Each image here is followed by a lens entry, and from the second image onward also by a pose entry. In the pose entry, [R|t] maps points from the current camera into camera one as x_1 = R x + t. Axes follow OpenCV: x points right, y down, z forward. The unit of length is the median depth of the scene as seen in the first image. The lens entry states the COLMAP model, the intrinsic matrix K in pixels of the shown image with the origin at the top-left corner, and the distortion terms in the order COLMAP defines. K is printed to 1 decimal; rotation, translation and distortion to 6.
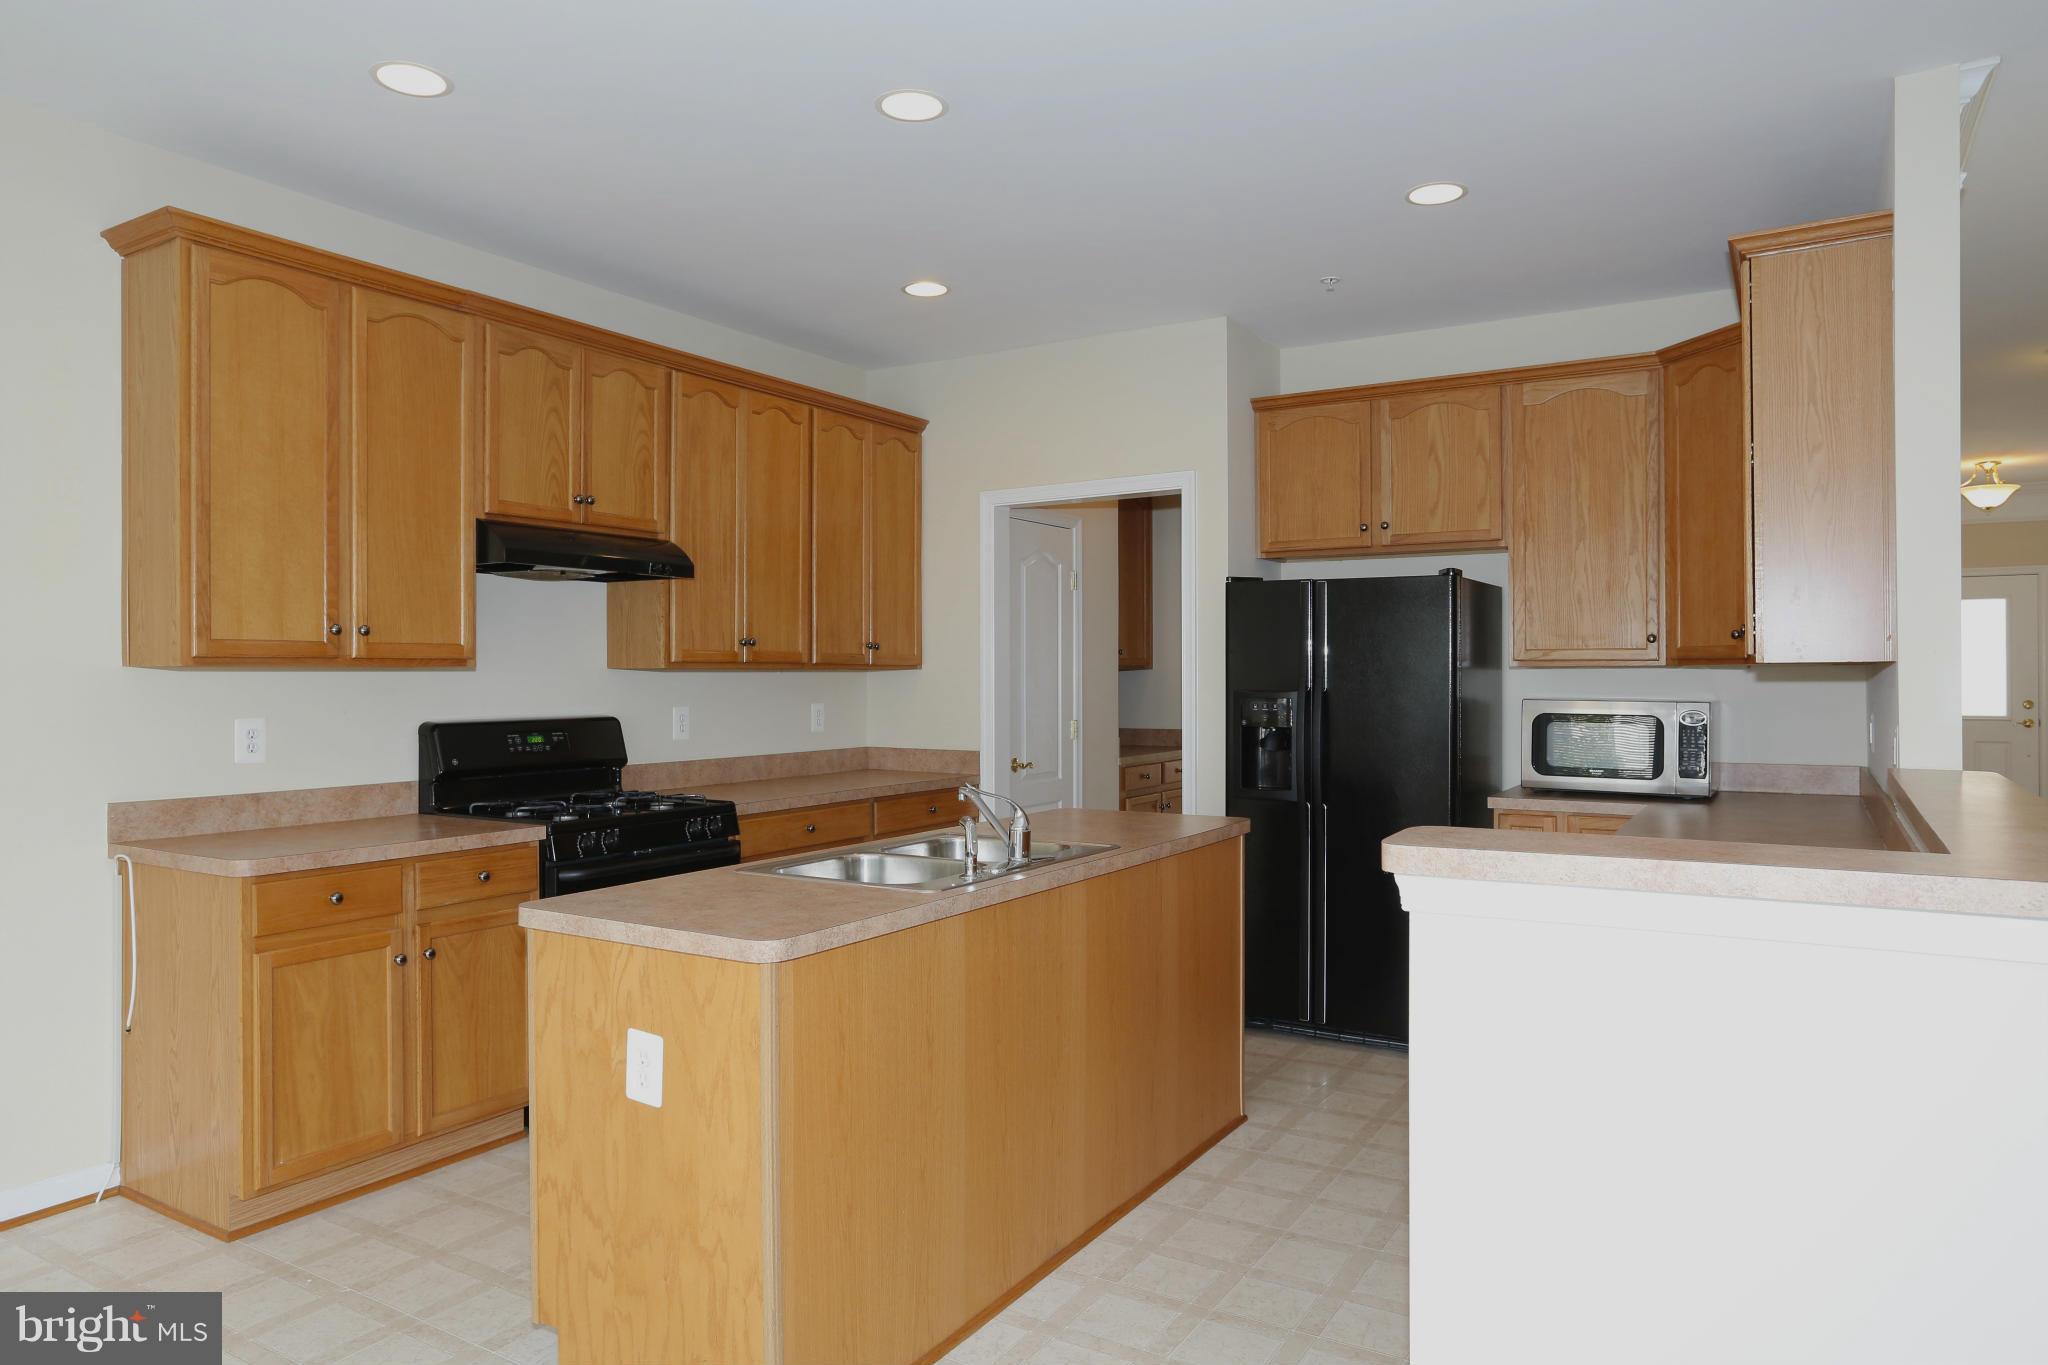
lens RADIAL K [[1307.2, 0, 1029.8], [0, 1307.2, 679.7], [0, 0, 1]] dist [-0.021397, 0.000842]
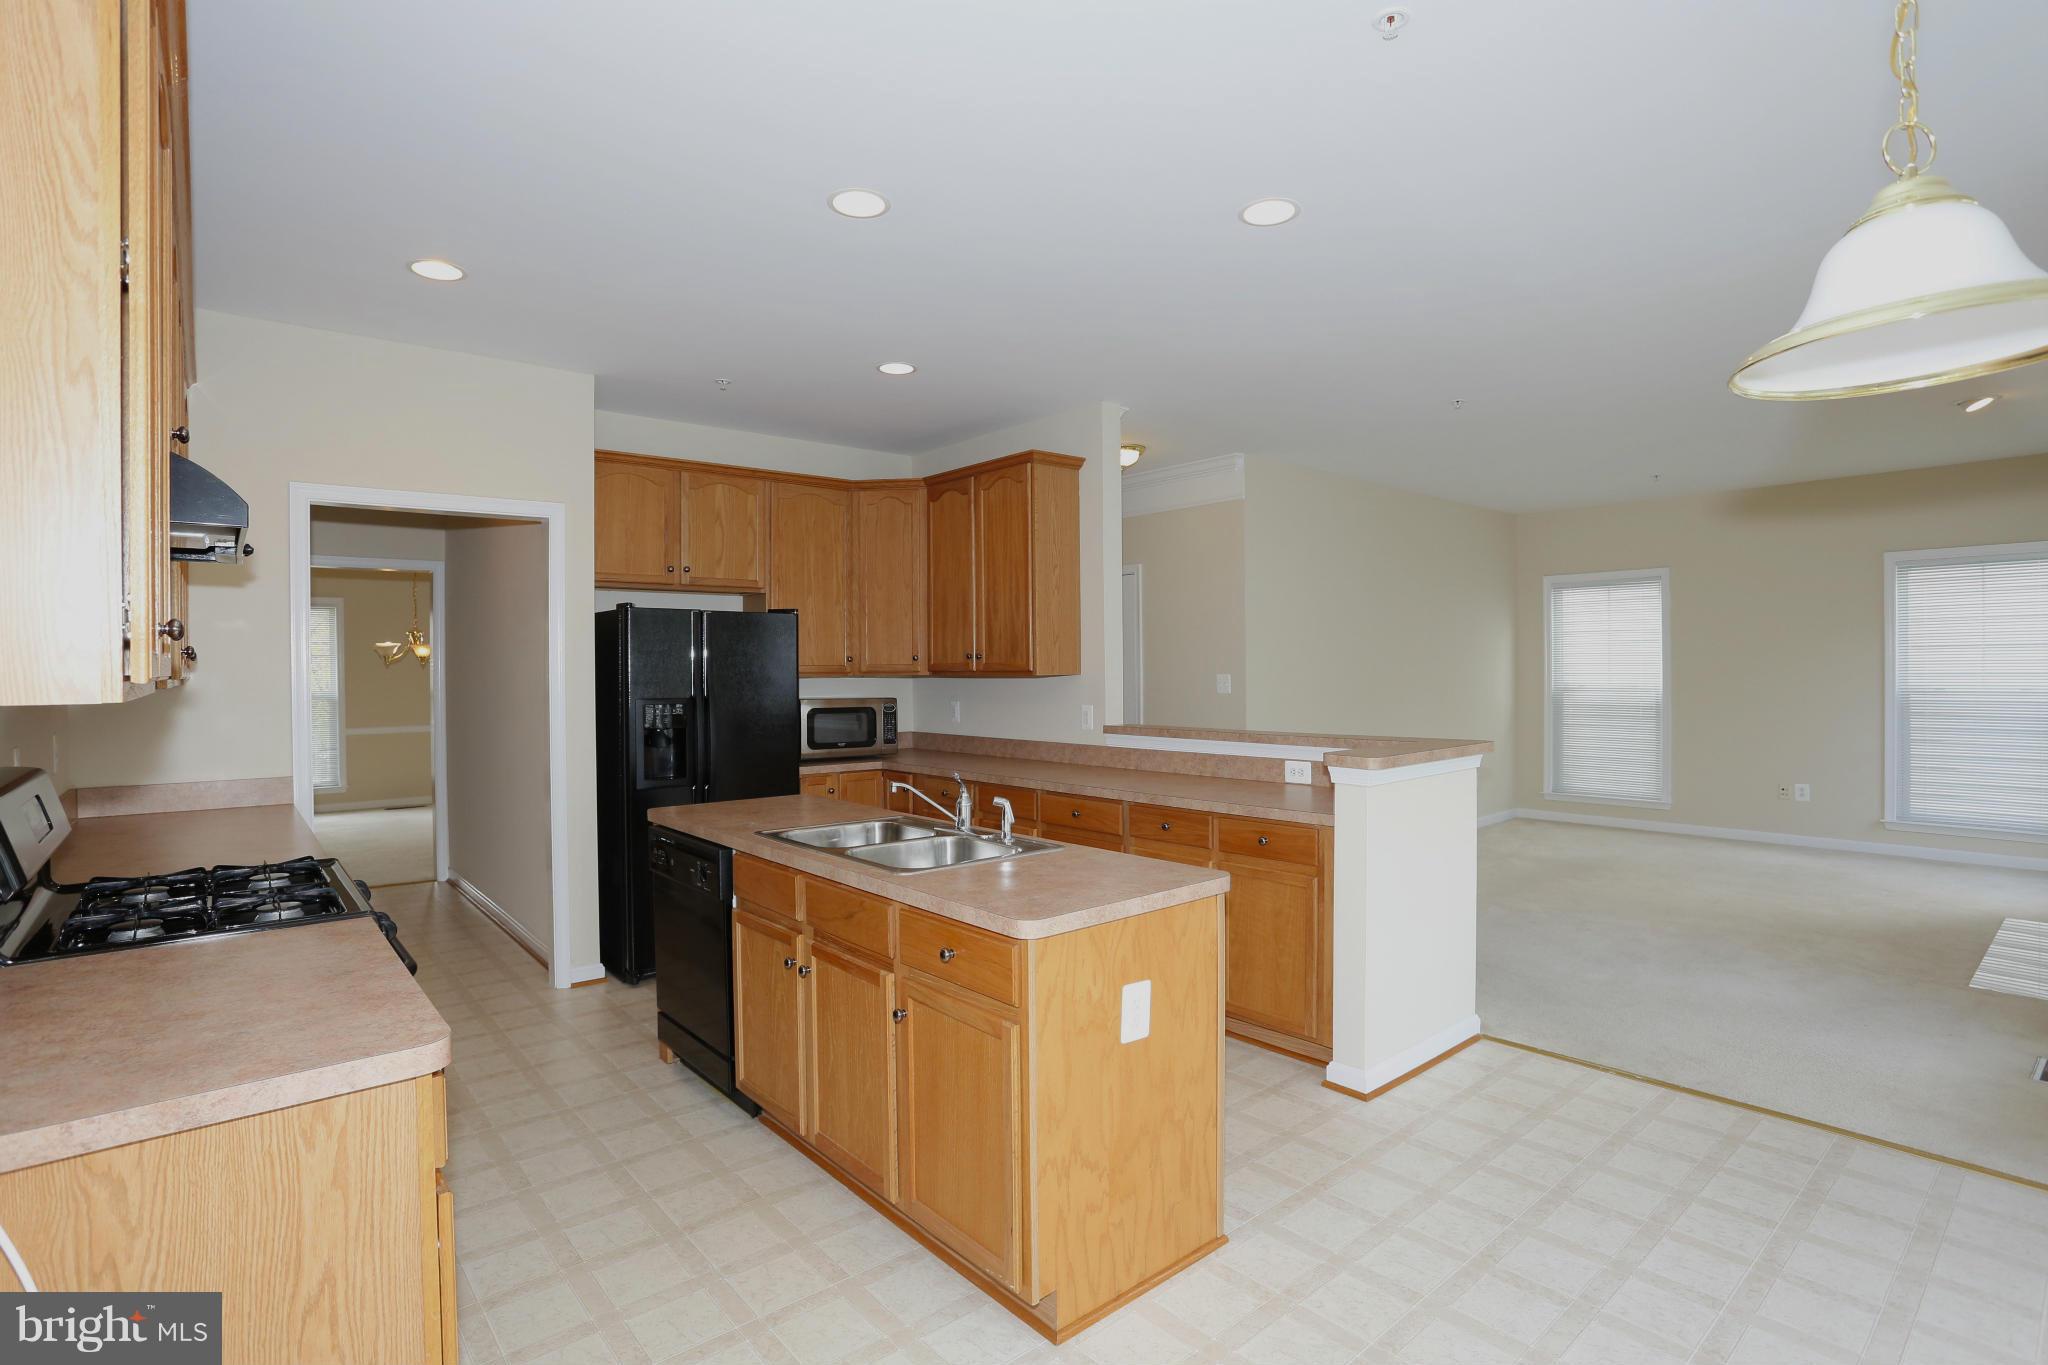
lens RADIAL K [[1009.7, 0, 1022.6], [0, 1009.7, 677.9], [0, 0, 1]] dist [-0.068190, 0.033544]
pose [[0.304210, -0.009924, 0.952553, -0.620423], [0.012596, 0.999900, 0.006395, -0.013187], [-0.952522, 0.010053, 0.304305, 0.408031]]
